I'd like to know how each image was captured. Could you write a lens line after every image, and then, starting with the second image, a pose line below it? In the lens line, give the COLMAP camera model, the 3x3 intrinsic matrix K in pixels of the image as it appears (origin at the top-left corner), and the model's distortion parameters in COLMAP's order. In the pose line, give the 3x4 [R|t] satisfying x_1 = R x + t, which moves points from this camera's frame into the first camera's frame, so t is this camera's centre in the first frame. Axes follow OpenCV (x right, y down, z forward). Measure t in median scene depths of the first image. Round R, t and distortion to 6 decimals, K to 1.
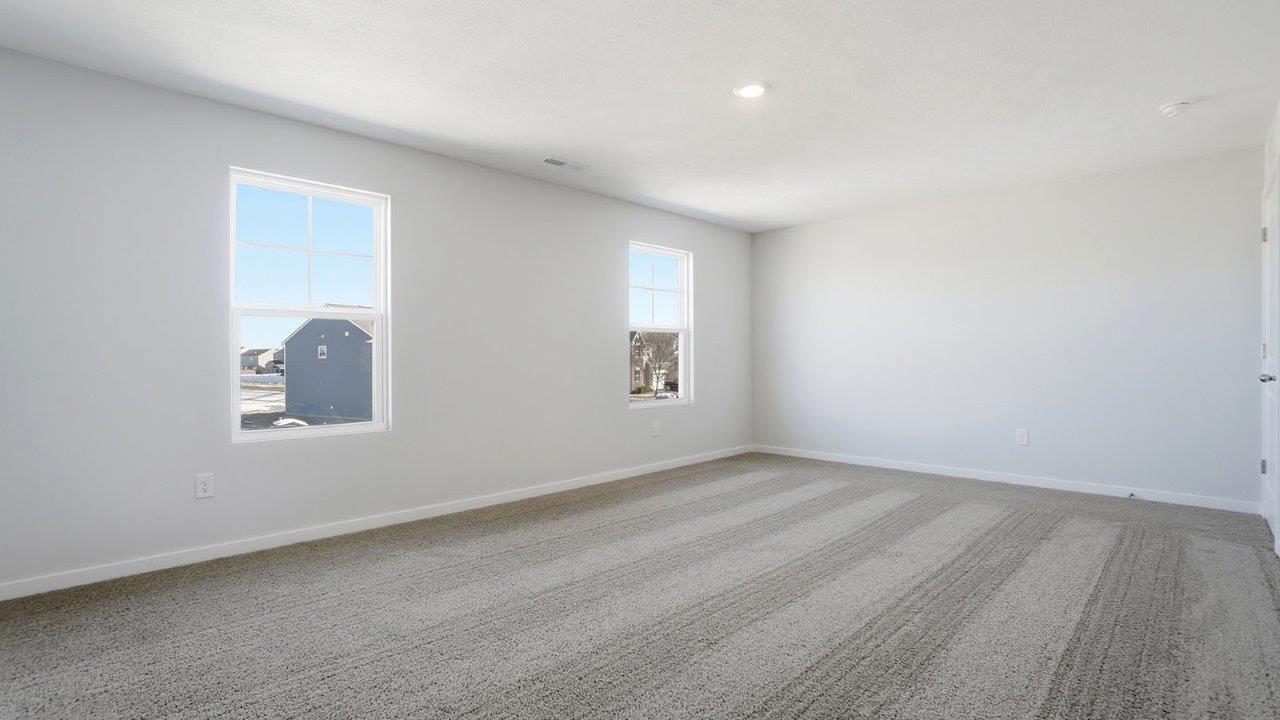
lens RADIAL K [[584.1, 0, 639.9], [0, 584.1, 346.0], [0, 0, 1]] dist [-0.001404, -0.000166]
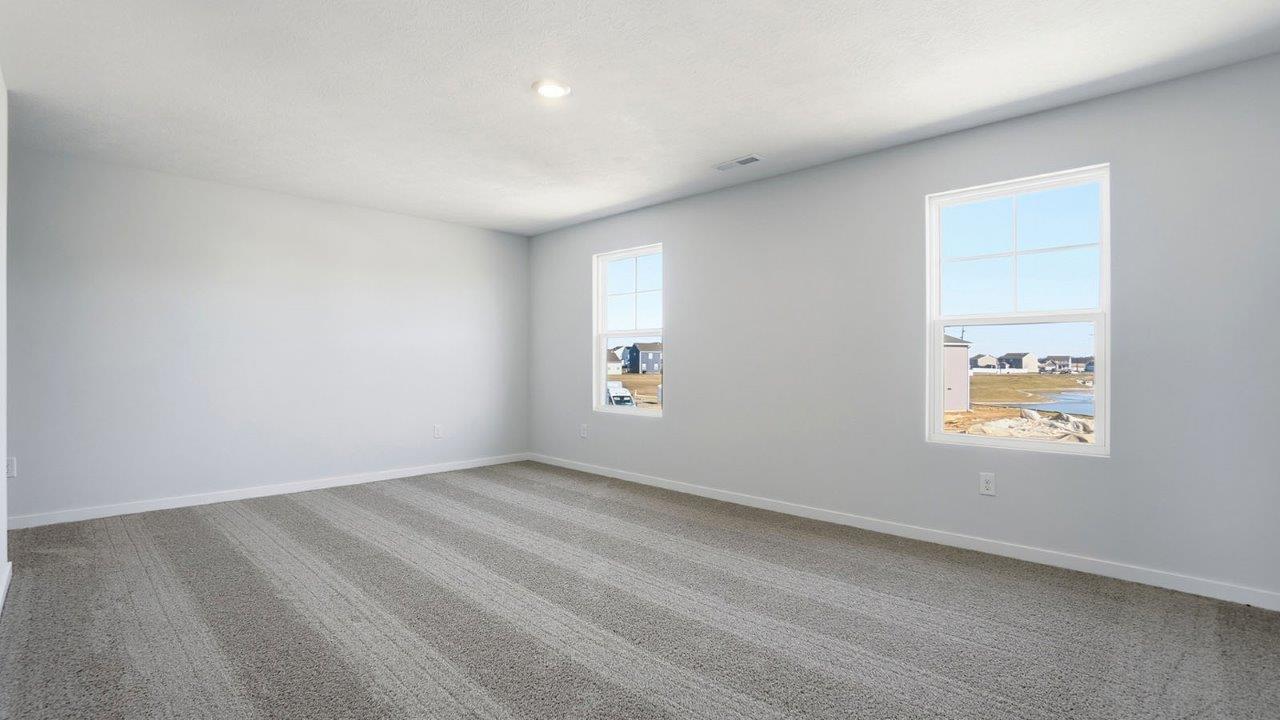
lens RADIAL K [[586.6, 0, 637.0], [0, 586.6, 369.1], [0, 0, 1]] dist [-0.002295, -0.000136]
pose [[0.058608, 0.014730, -0.998172, 0.482354], [0.007451, 0.999857, 0.015192, 0.005720], [0.998253, -0.008328, 0.058489, 0.455859]]
